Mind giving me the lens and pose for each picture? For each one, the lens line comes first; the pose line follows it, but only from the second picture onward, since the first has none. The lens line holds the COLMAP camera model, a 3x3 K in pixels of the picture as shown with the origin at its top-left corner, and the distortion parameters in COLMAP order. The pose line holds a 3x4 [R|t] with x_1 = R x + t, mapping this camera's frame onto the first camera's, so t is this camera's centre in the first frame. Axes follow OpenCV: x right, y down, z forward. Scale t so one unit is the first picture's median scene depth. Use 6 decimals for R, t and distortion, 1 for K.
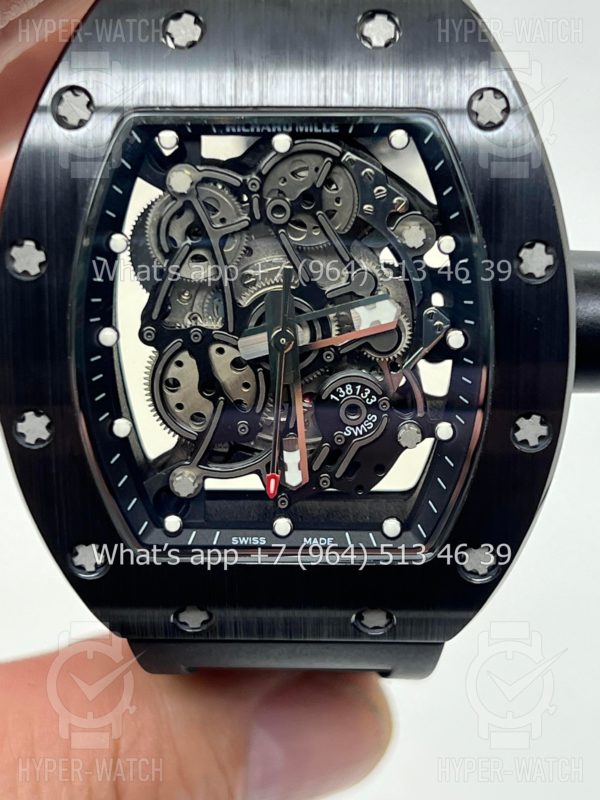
lens RADIAL K [[1887.2, 0, 299.8], [0, 1887.2, 397.9], [0, 0, 1]] dist [0.196253, 0.000000]
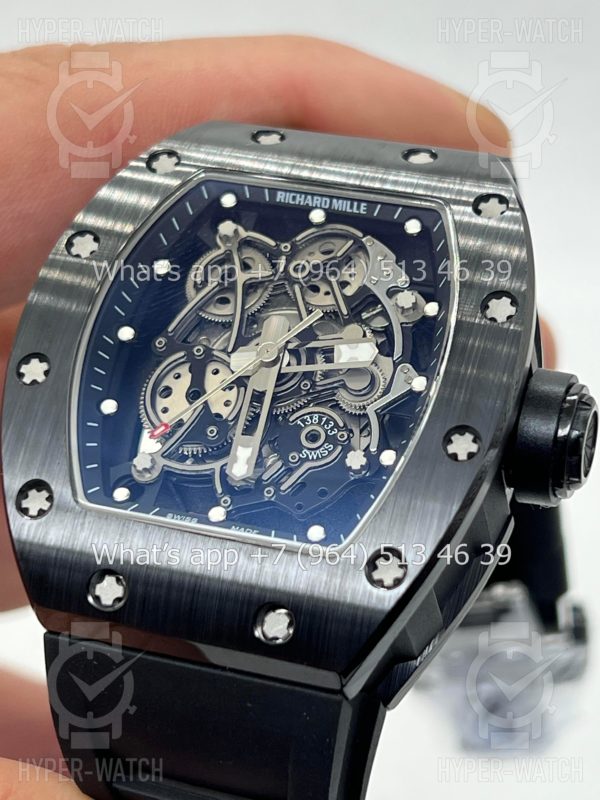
lens RADIAL K [[1887.2, 0, 295.6], [0, 1887.2, 399.3], [0, 0, 1]] dist [0.196253, 0.000000]
pose [[0.948299, 0.174757, -0.264934, 0.305805], [-0.305077, 0.732074, -0.609094, 0.662365], [0.087508, 0.658429, 0.747539, 0.187148]]
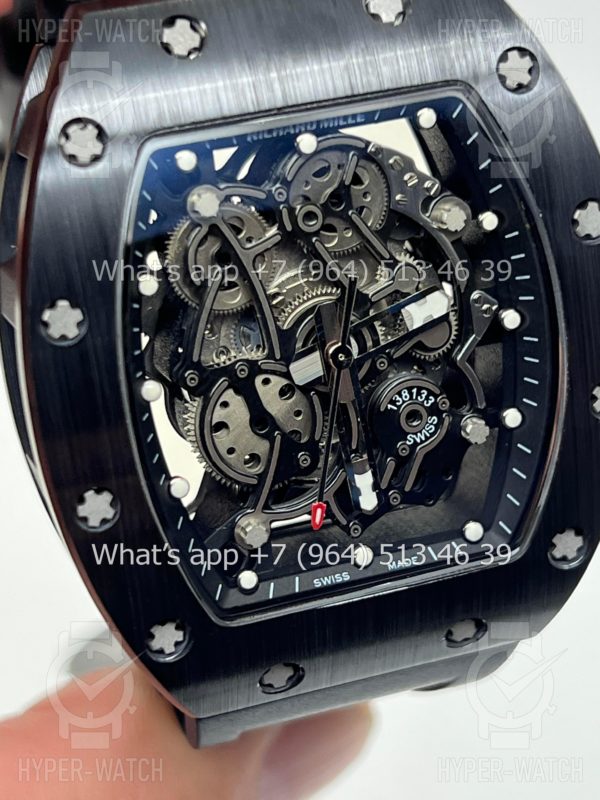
lens RADIAL K [[1887.2, 0, 301.2], [0, 1887.2, 401.6], [0, 0, 1]] dist [0.196253, 0.000000]
pose [[0.942538, -0.200655, 0.267132, -0.275648], [0.199646, 0.979370, 0.031224, -0.041272], [-0.267887, 0.023902, 0.963154, 0.124276]]
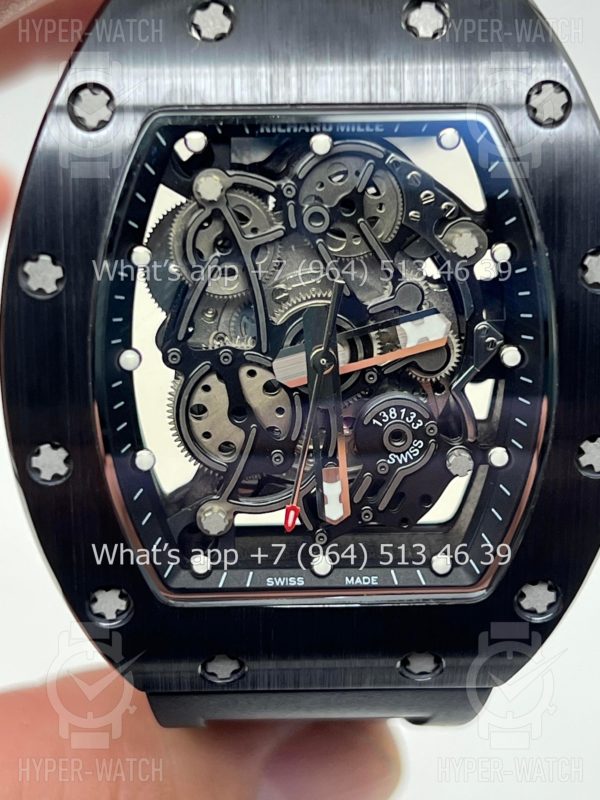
lens RADIAL K [[1887.2, 0, 299.6], [0, 1887.2, 394.4], [0, 0, 1]] dist [0.196253, 0.000000]
pose [[0.998083, -0.017517, 0.059360, -0.074648], [0.018354, 0.999739, -0.013597, -0.002036], [-0.059106, 0.014660, 0.998144, 0.091854]]
